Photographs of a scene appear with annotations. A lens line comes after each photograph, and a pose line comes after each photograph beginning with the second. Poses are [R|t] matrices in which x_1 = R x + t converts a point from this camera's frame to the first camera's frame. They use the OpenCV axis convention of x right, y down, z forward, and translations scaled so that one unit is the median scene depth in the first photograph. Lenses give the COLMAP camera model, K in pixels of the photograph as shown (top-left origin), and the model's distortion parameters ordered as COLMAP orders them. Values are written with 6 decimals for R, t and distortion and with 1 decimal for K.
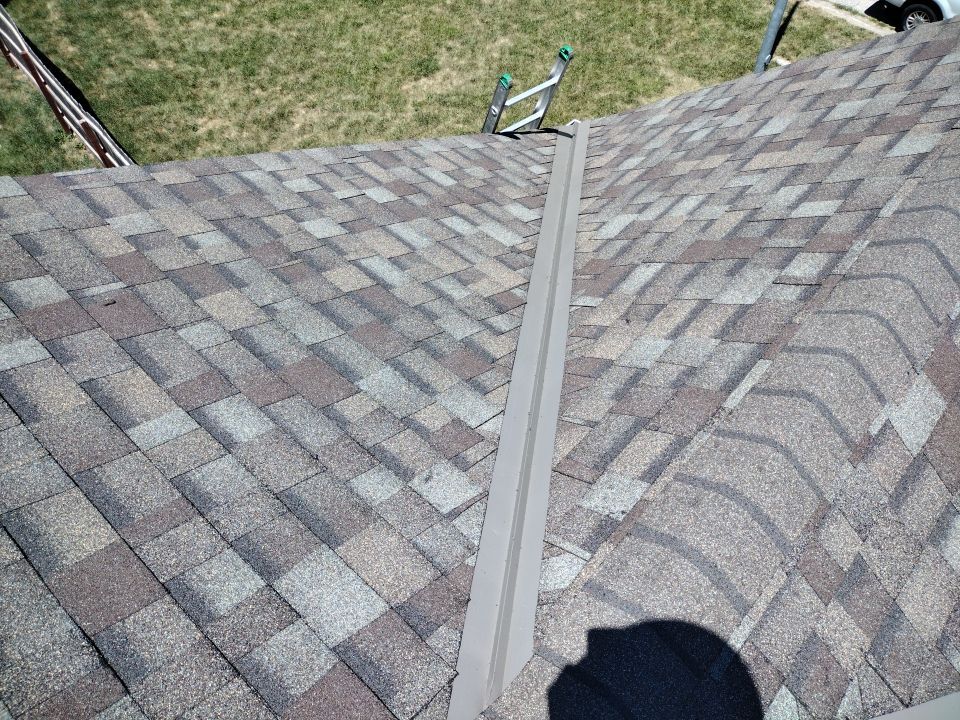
lens RADIAL K [[721.9, 0, 481.7], [0, 721.9, 357.4], [0, 0, 1]] dist [0.049081, -0.056674]
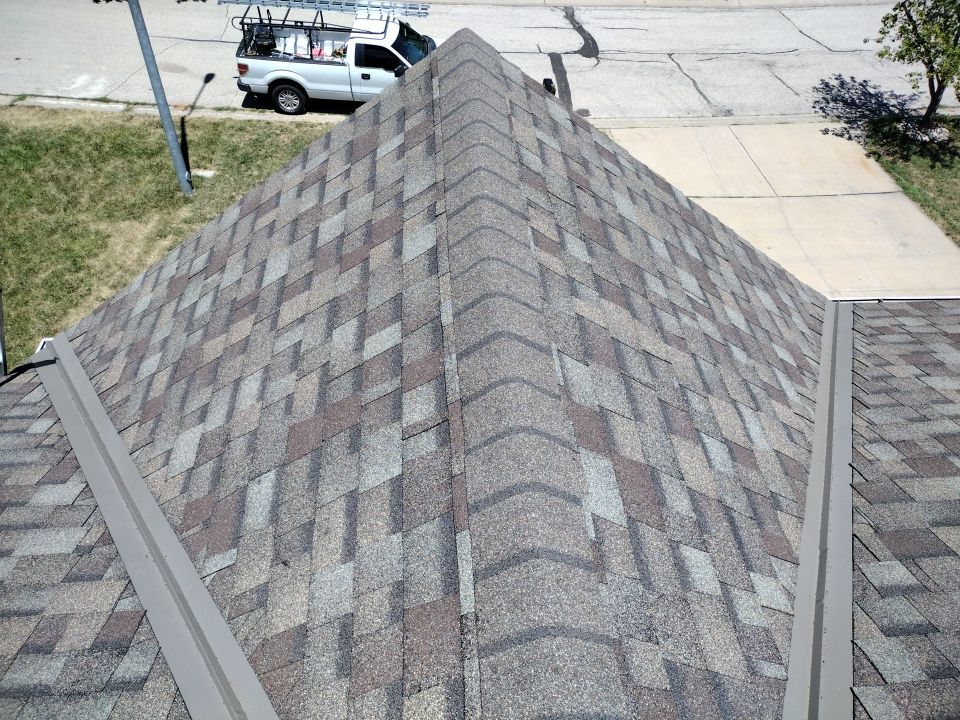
lens RADIAL K [[721.9, 0, 476.5], [0, 721.9, 354.9], [0, 0, 1]] dist [0.049081, -0.056674]
pose [[0.685703, -0.494520, 0.534098, 0.029234], [0.558082, 0.828255, 0.050384, -0.168965], [-0.467285, 0.263522, 0.843920, 0.148186]]
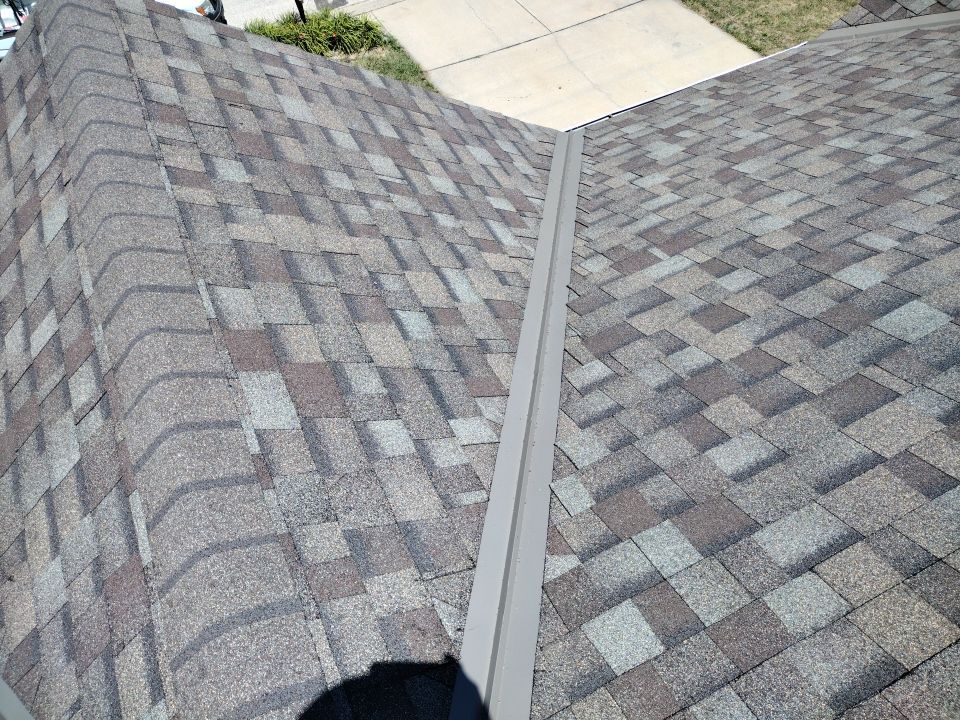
lens RADIAL K [[721.9, 0, 482.9], [0, 721.9, 358.2], [0, 0, 1]] dist [0.049081, -0.056674]
pose [[0.385912, -0.755842, 0.528938, 0.163635], [0.779621, 0.573732, 0.251042, 0.015665], [-0.493217, 0.315491, 0.810680, -0.009782]]
